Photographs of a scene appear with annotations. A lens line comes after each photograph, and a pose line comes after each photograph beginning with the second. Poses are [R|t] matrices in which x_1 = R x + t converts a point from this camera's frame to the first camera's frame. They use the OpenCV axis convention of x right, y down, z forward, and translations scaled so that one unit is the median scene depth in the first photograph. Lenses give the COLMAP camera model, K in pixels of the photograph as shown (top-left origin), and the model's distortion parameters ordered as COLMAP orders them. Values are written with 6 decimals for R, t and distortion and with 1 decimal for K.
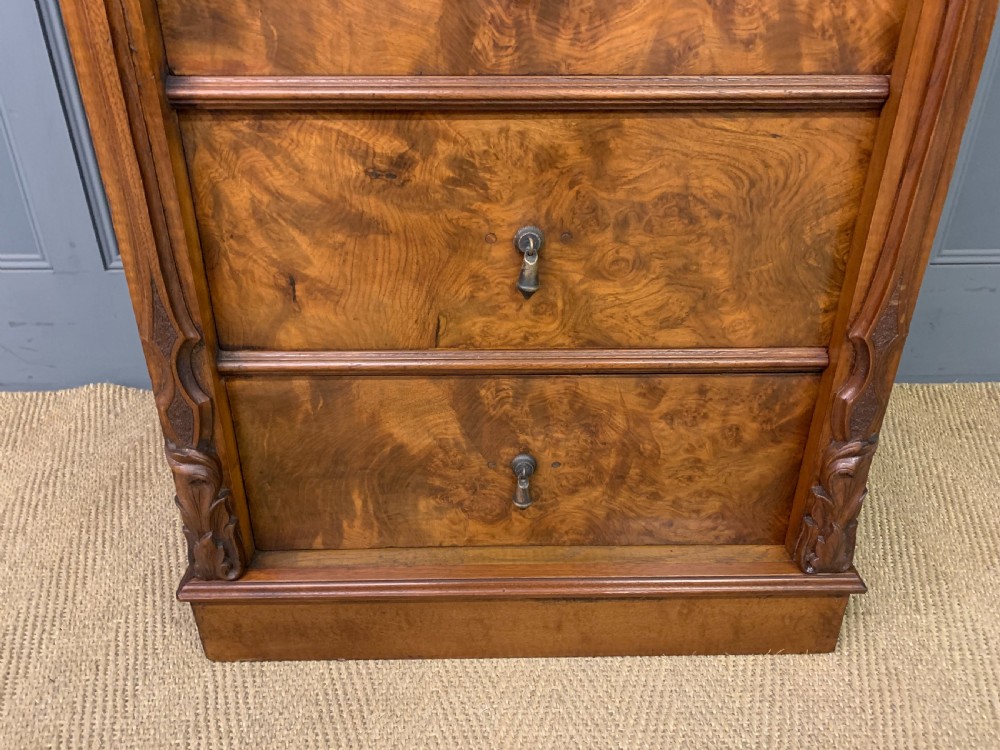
lens RADIAL K [[765.8, 0, 500.1], [0, 765.8, 367.9], [0, 0, 1]] dist [0.063492, -0.065198]
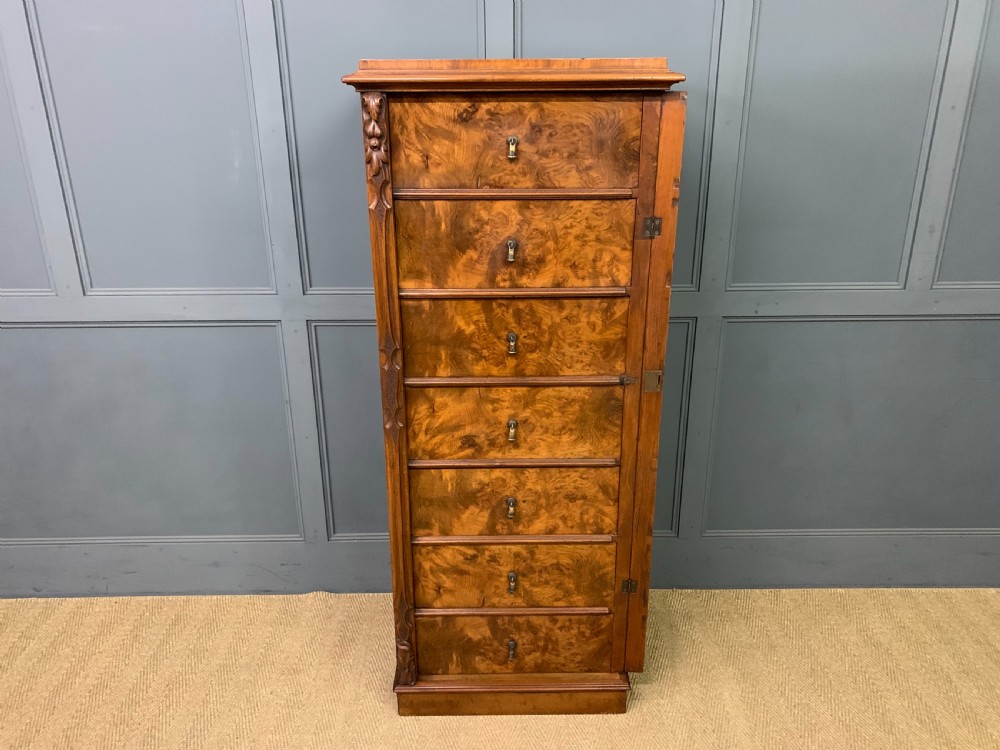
lens RADIAL K [[765.8, 0, 501.0], [0, 765.8, 379.5], [0, 0, 1]] dist [0.063492, -0.065198]
pose [[0.999892, -0.003185, -0.014370, 0.035438], [0.001357, 0.992090, -0.125518, -0.527915], [0.014656, 0.125485, 0.991987, -2.126971]]
